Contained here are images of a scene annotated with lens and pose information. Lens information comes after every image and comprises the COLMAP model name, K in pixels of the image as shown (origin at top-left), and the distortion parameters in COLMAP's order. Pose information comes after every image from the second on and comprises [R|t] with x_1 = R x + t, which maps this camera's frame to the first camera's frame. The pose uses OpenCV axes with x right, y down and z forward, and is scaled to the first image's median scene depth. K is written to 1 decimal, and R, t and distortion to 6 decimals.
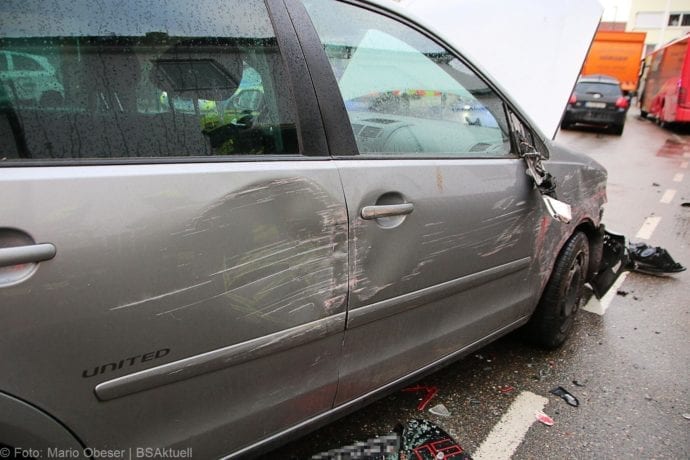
lens RADIAL K [[534.3, 0, 345.0], [0, 534.3, 230.0], [0, 0, 1]] dist [-0.113092, 0.110904]
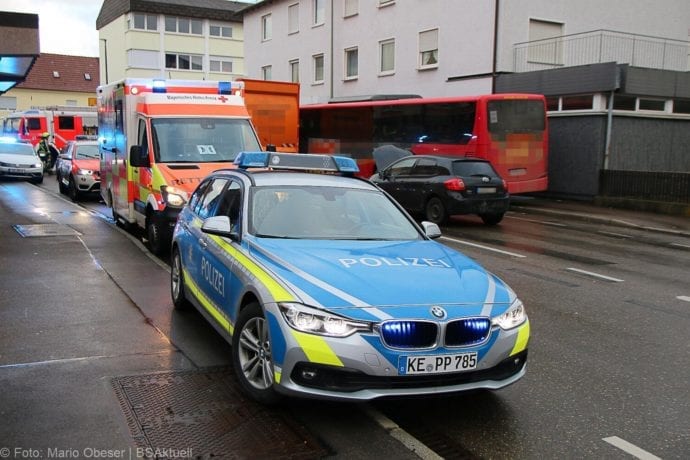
lens RADIAL K [[660.4, 0, 345.0], [0, 660.4, 230.0], [0, 0, 1]] dist [-0.015723, -0.005244]
pose [[0.580924, -0.143806, 0.801154, -0.781017], [0.239910, 0.970795, 0.000296, -0.449578], [-0.777799, 0.192033, 0.598459, 1.155337]]
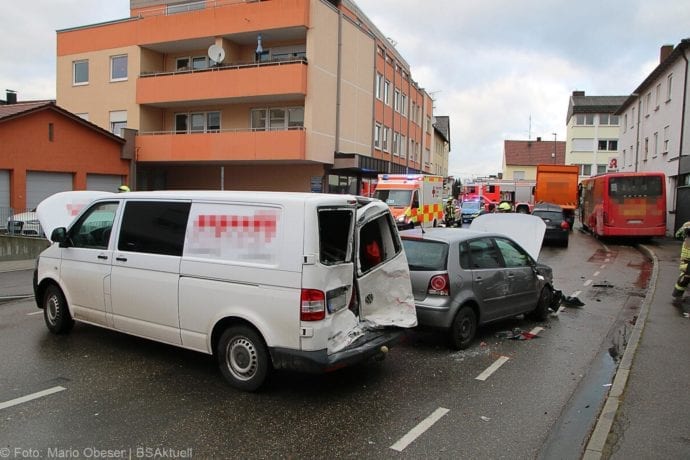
lens RADIAL K [[534.3, 0, 345.0], [0, 534.3, 230.0], [0, 0, 1]] dist [-0.113092, 0.110904]
pose [[0.997338, -0.023073, 0.069171, -0.322027], [0.037056, 0.977368, -0.208277, 0.090226], [-0.062800, 0.210286, 0.975621, -0.693168]]
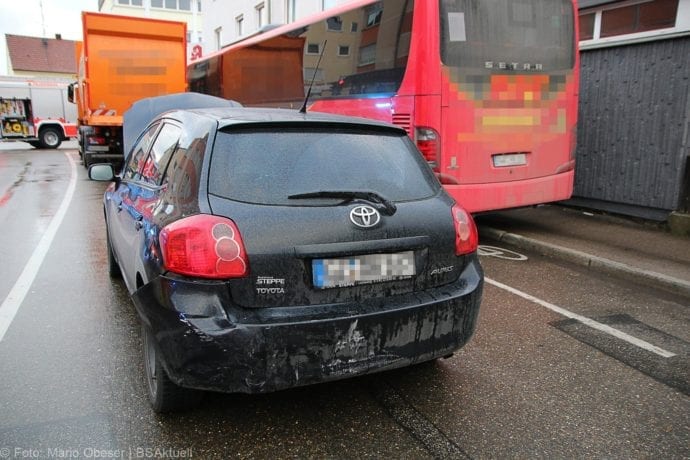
lens RADIAL K [[534.3, 0, 345.0], [0, 534.3, 230.0], [0, 0, 1]] dist [-0.113092, 0.110904]
pose [[0.613062, -0.190138, 0.766813, 0.680712], [0.232173, 0.971108, 0.055174, -0.503160], [-0.755149, 0.144208, 0.639495, 1.730743]]
